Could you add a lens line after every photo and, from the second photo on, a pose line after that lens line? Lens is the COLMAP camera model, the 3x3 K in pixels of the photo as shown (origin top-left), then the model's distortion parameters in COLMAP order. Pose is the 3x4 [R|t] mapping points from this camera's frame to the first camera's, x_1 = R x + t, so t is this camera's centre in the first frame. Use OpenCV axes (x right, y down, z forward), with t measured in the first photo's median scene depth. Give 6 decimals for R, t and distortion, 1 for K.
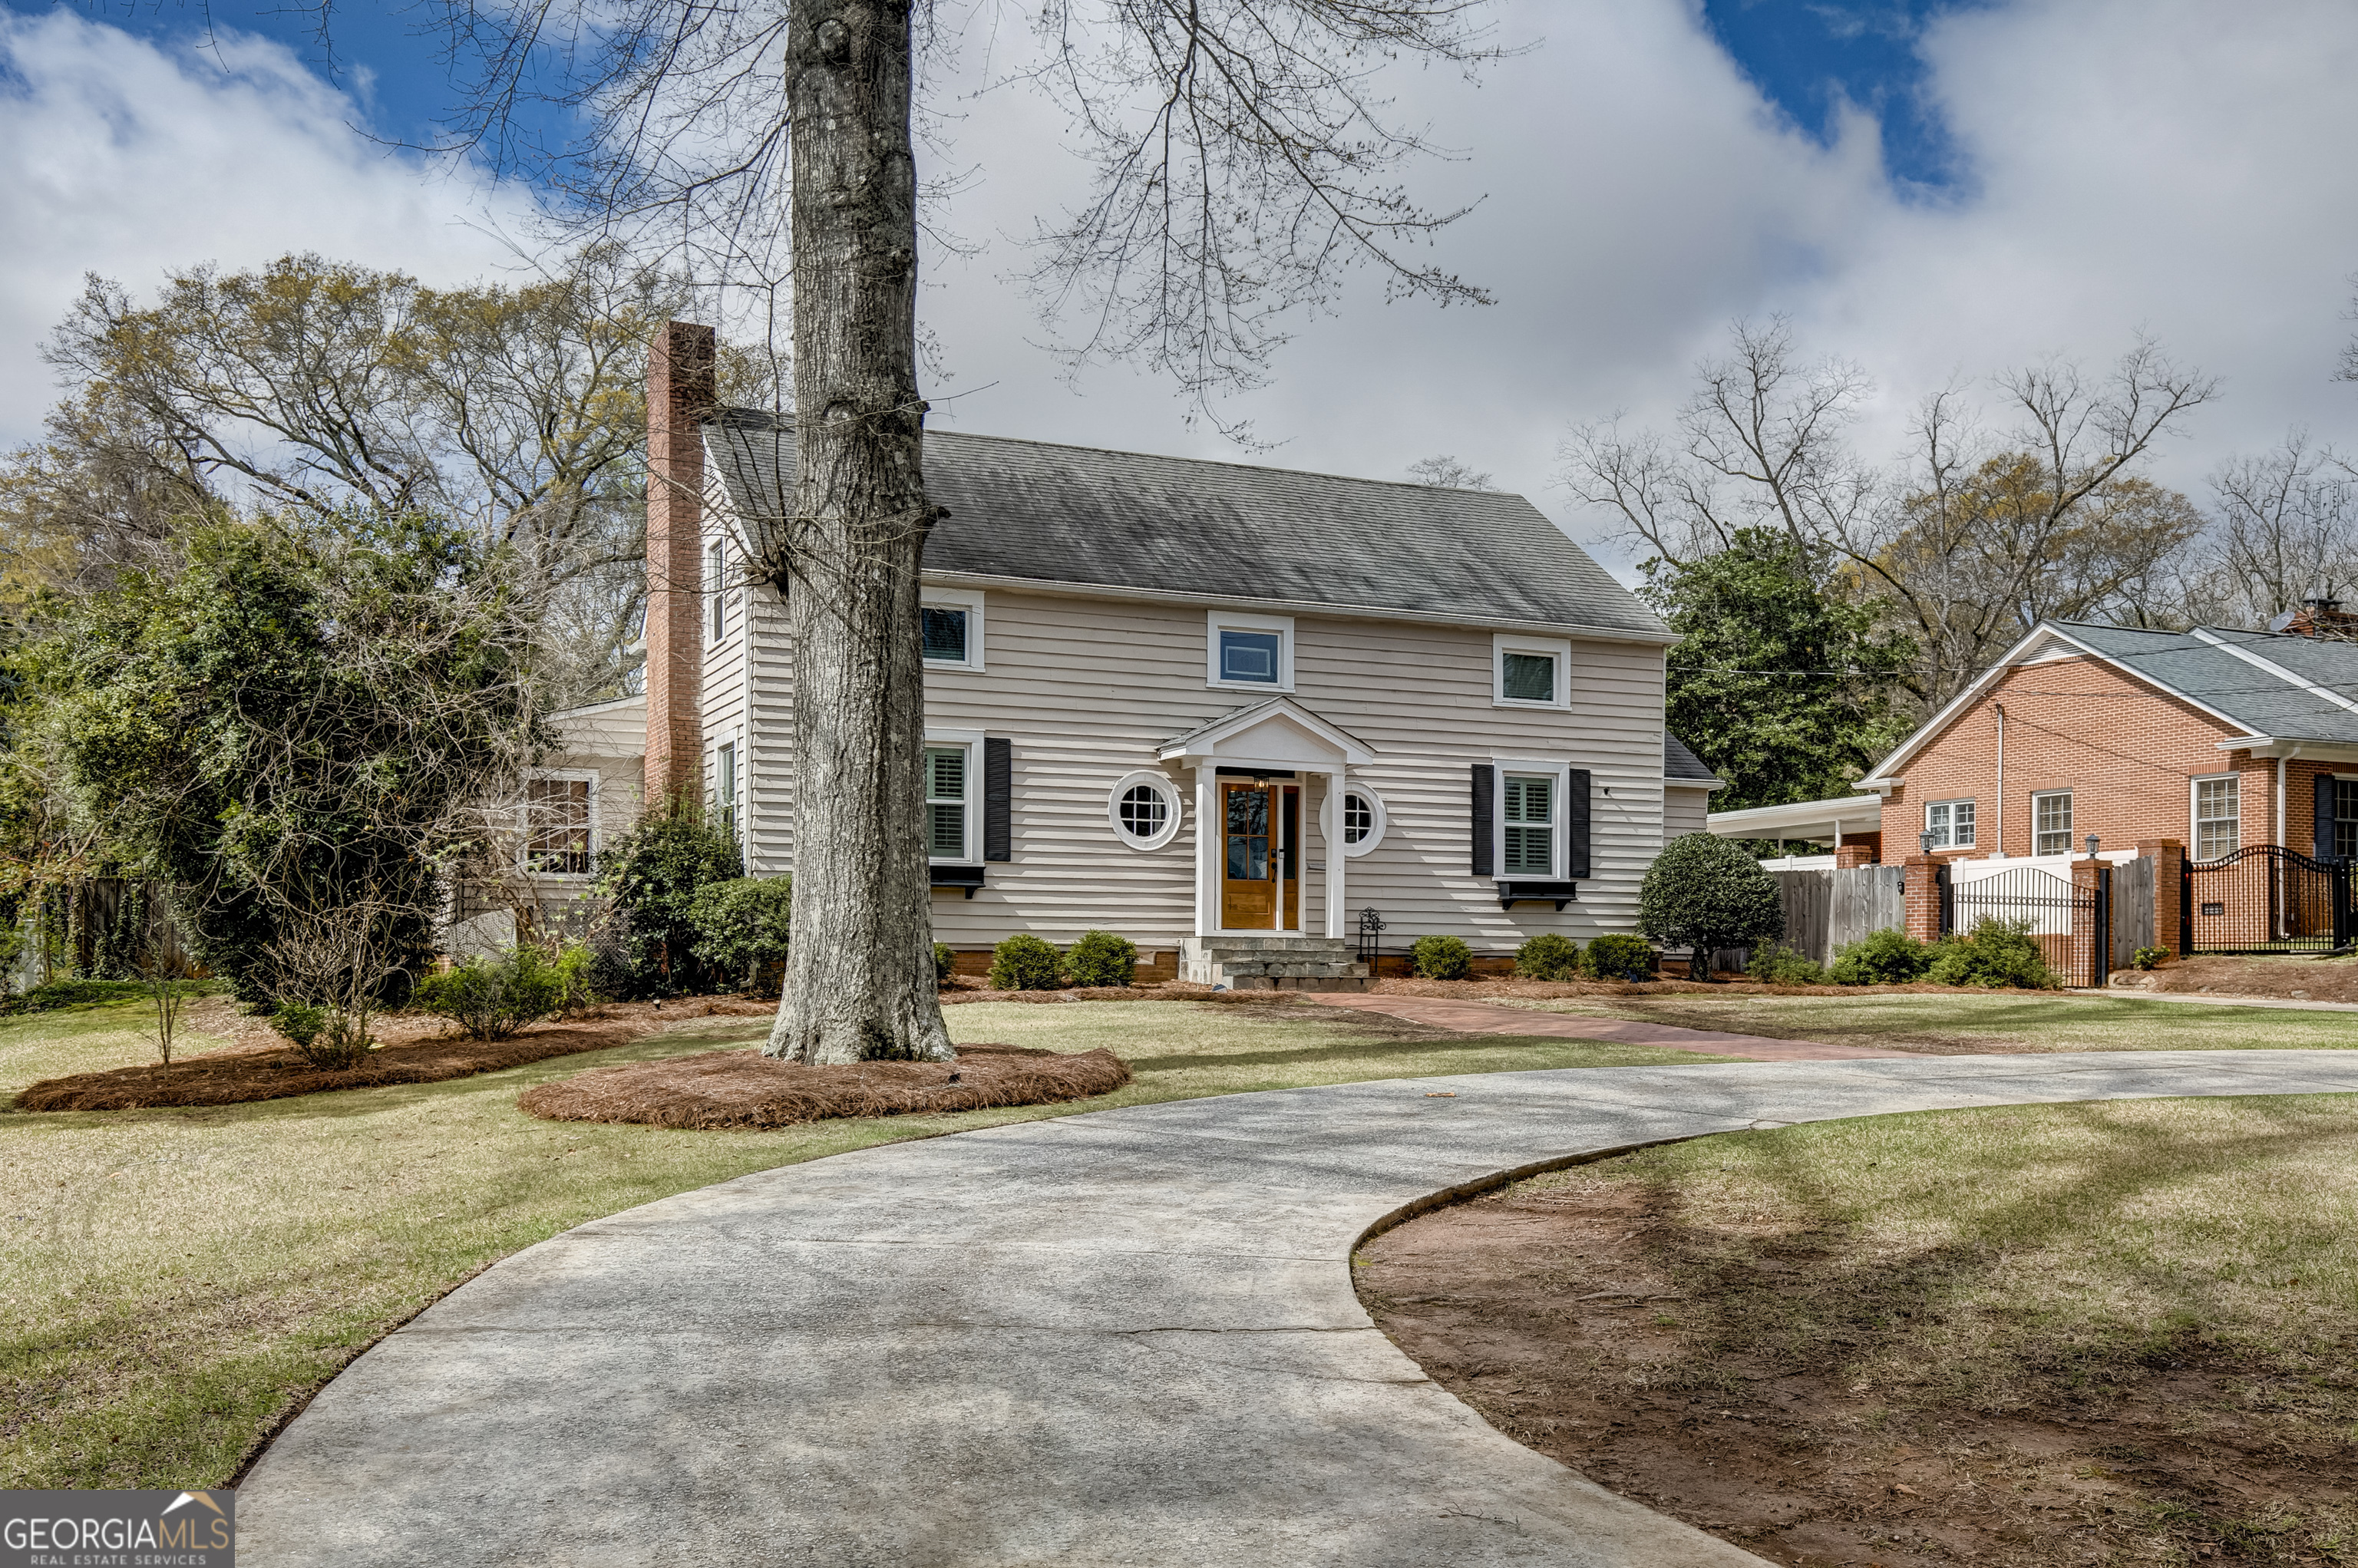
lens RADIAL K [[2035.6, 0, 1038.0], [0, 2035.6, 937.2], [0, 0, 1]] dist [0.035317, -0.006797]
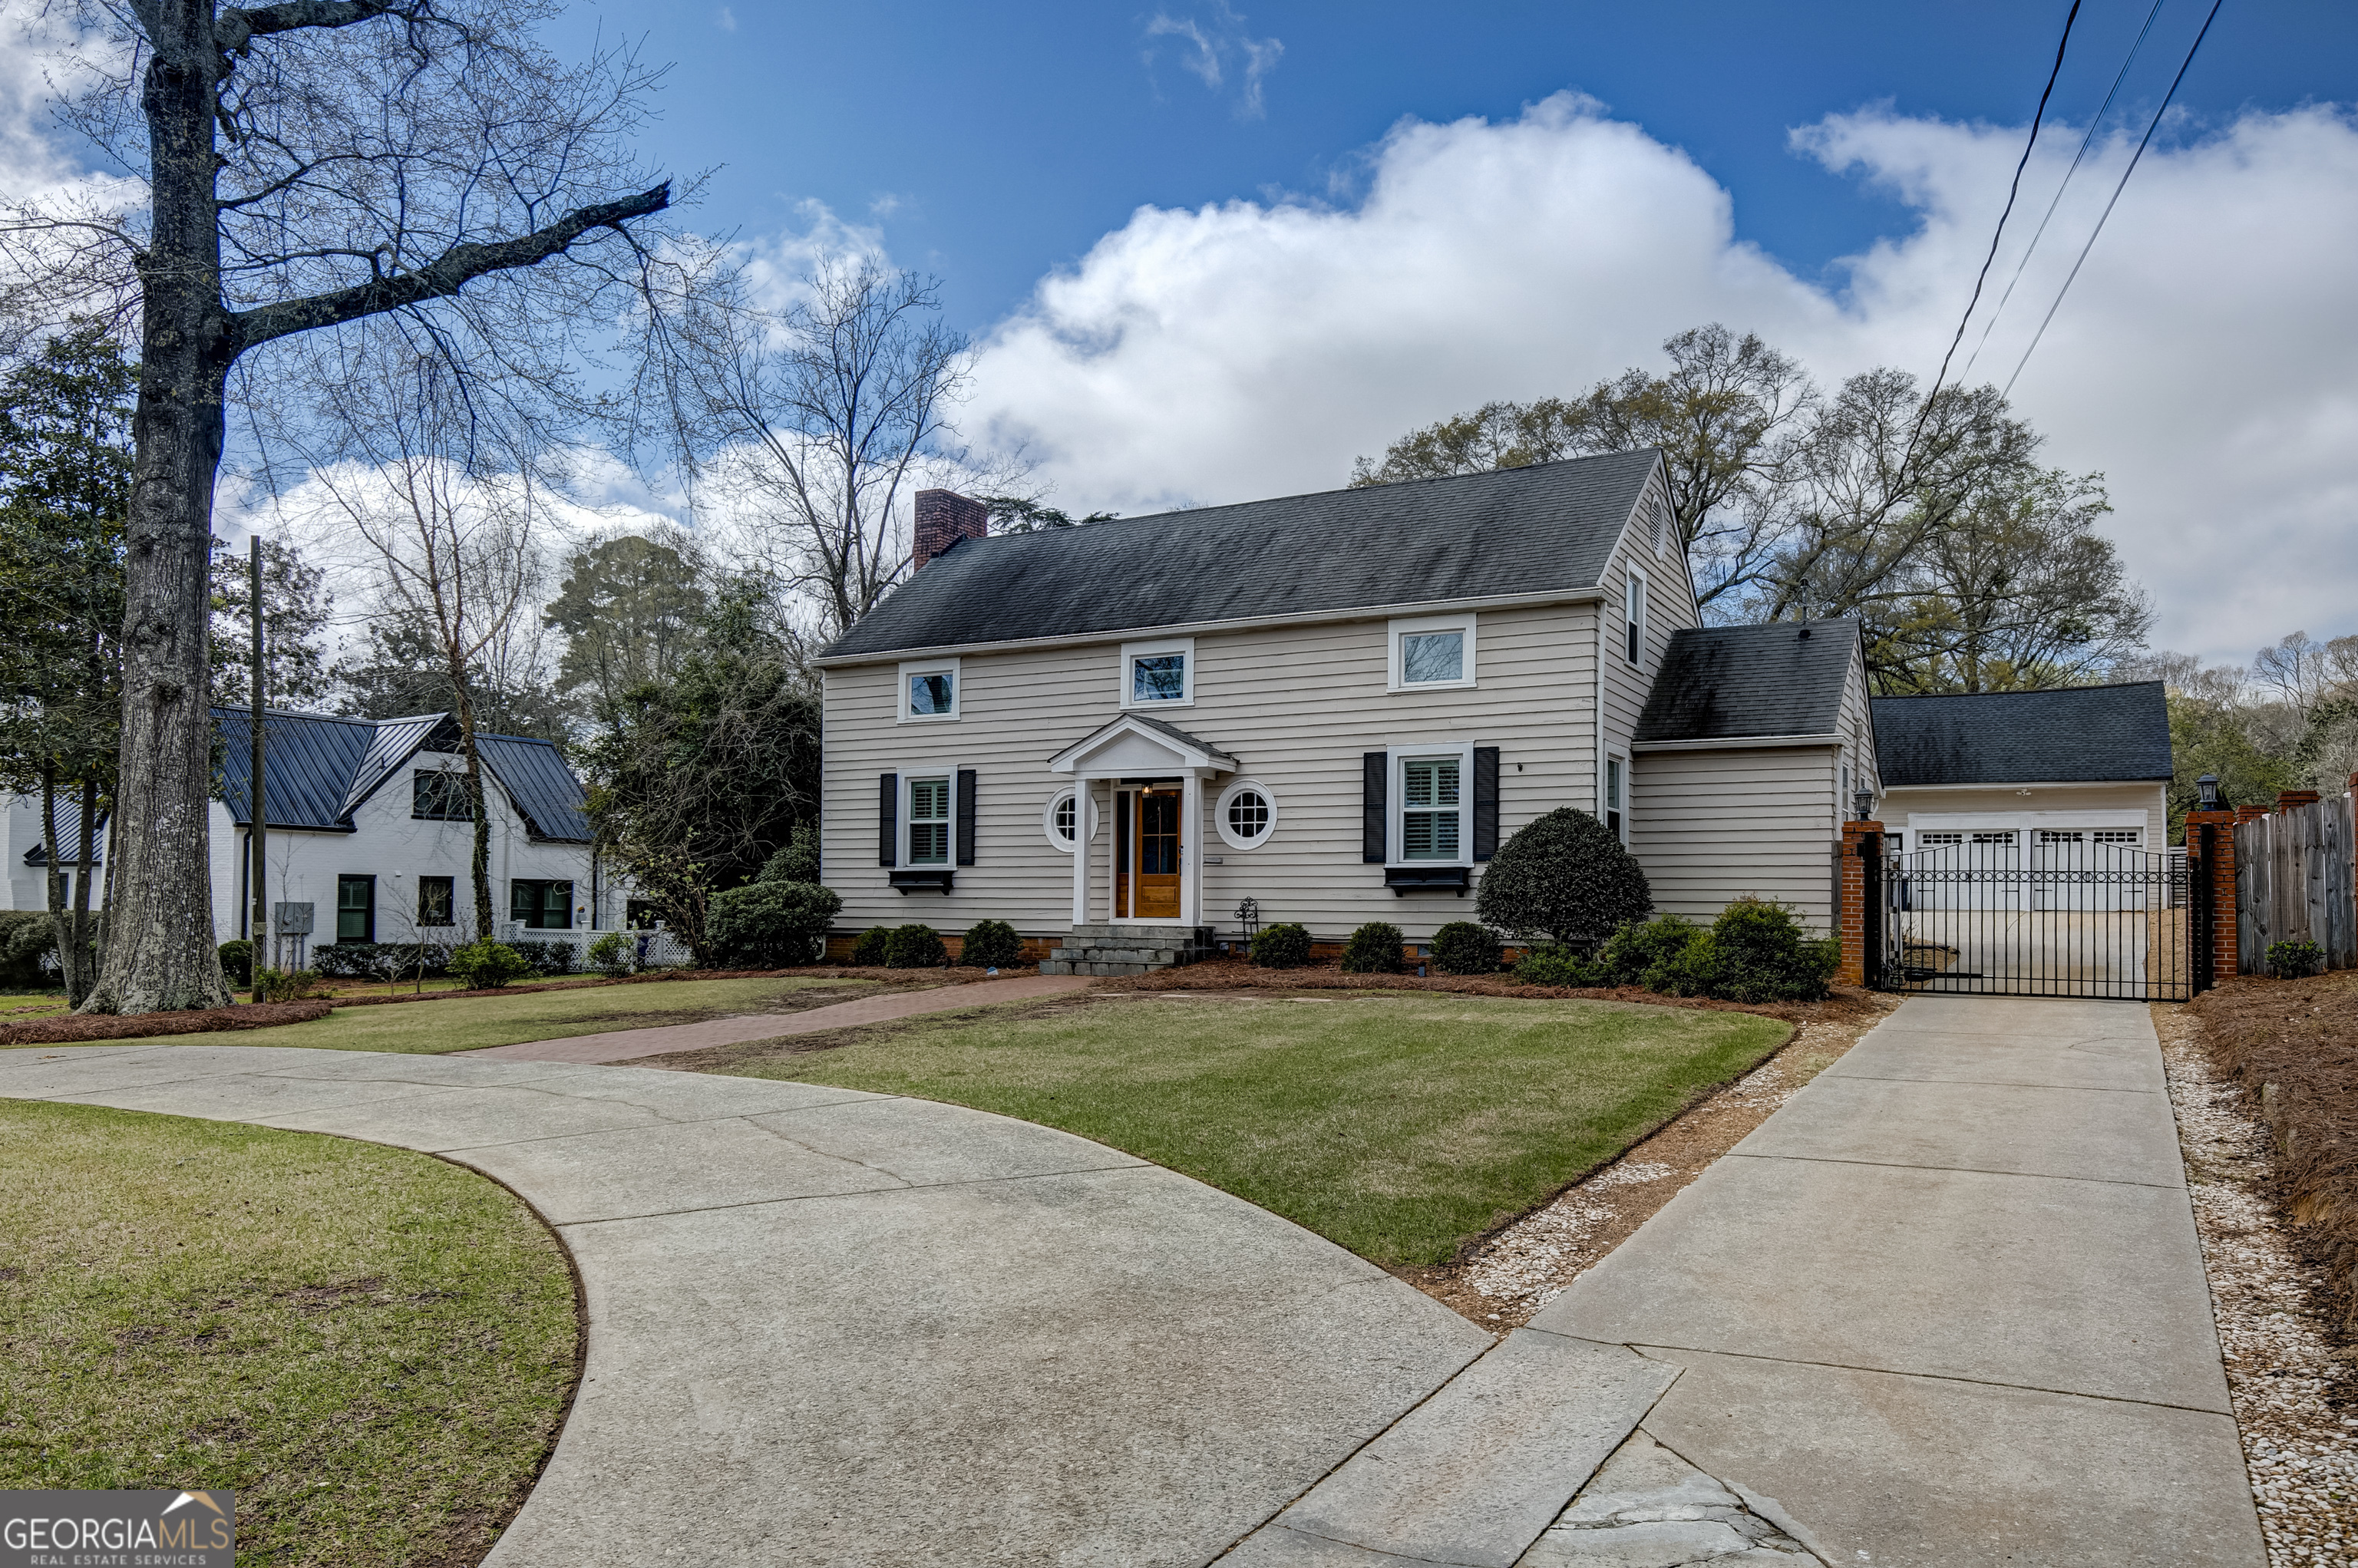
lens RADIAL K [[1582.6, 0, 1179.2], [0, 1582.6, 860.3], [0, 0, 1]] dist [-0.000139, 0.003810]
pose [[0.622235, -0.025656, -0.782410, 0.789253], [0.010386, 0.999645, -0.024519, -0.013799], [0.782761, 0.007130, 0.622281, 0.453485]]
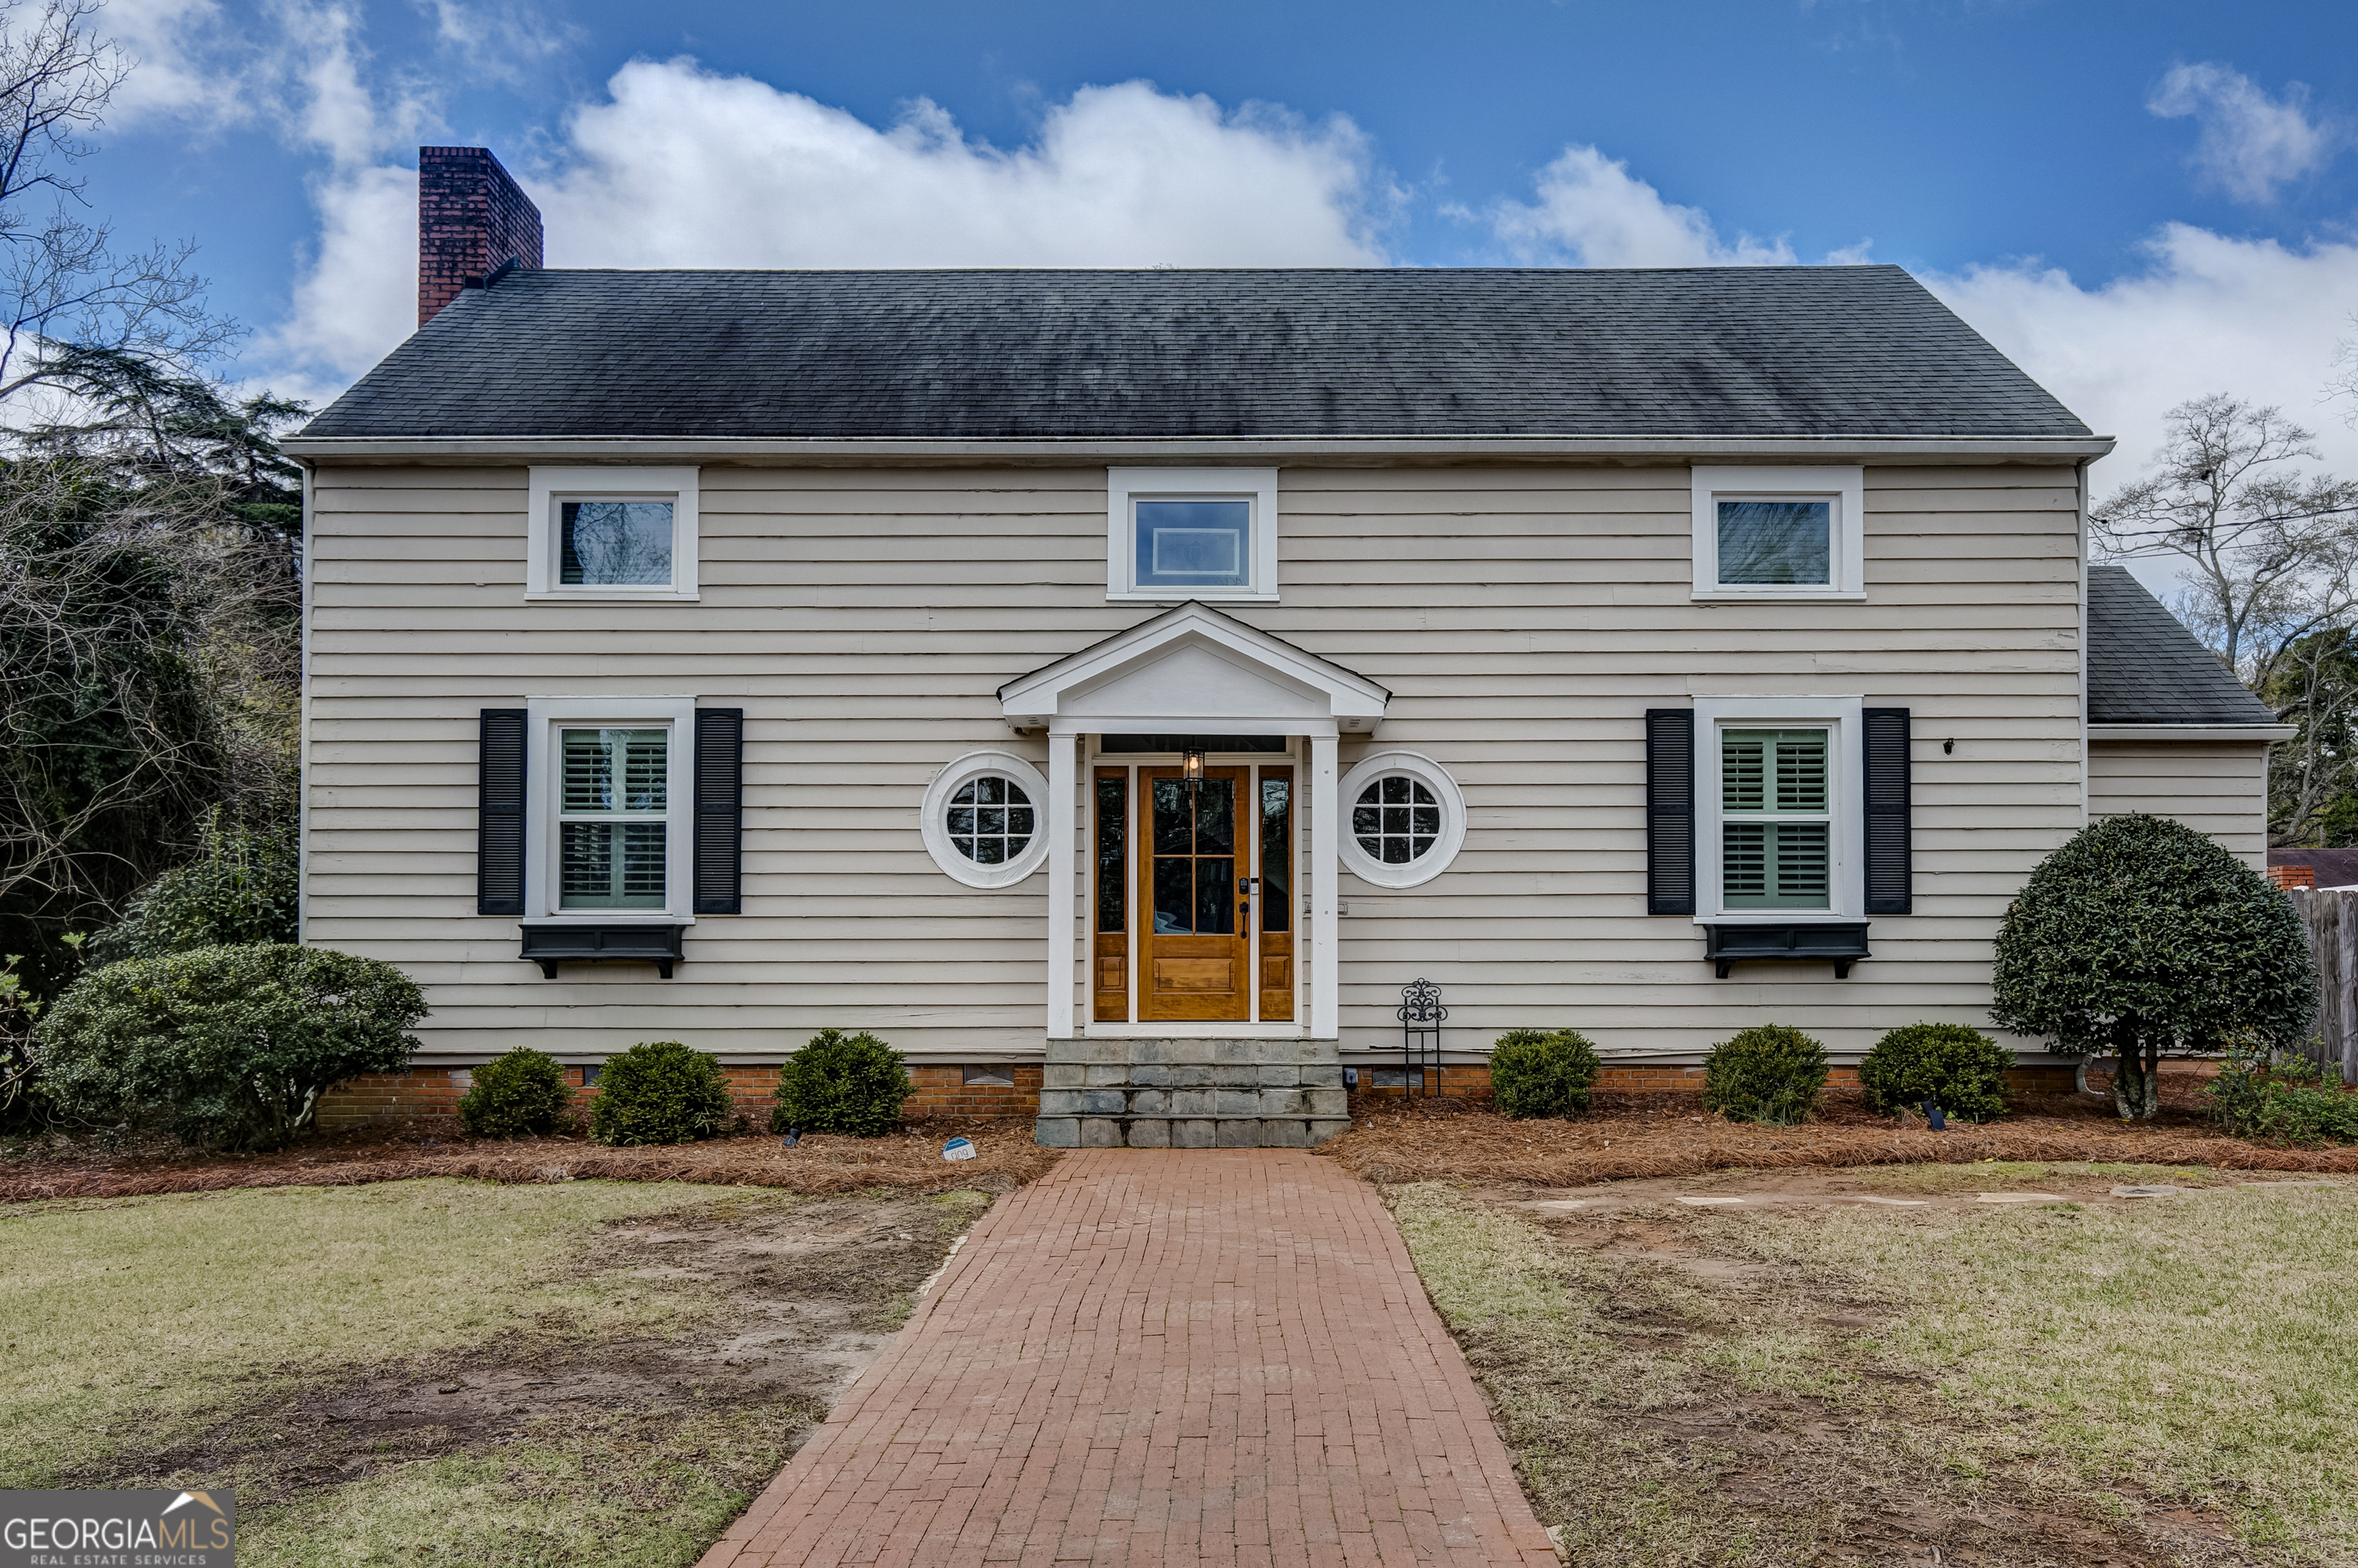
lens RADIAL K [[1843.9, 0, 1183.7], [0, 1843.9, 950.2], [0, 0, 1]] dist [0.013410, 0.007308]
pose [[0.926495, -0.019046, -0.375824, 0.289690], [0.013224, 0.999749, -0.018065, -0.014044], [0.376074, 0.011768, 0.926515, 0.514827]]
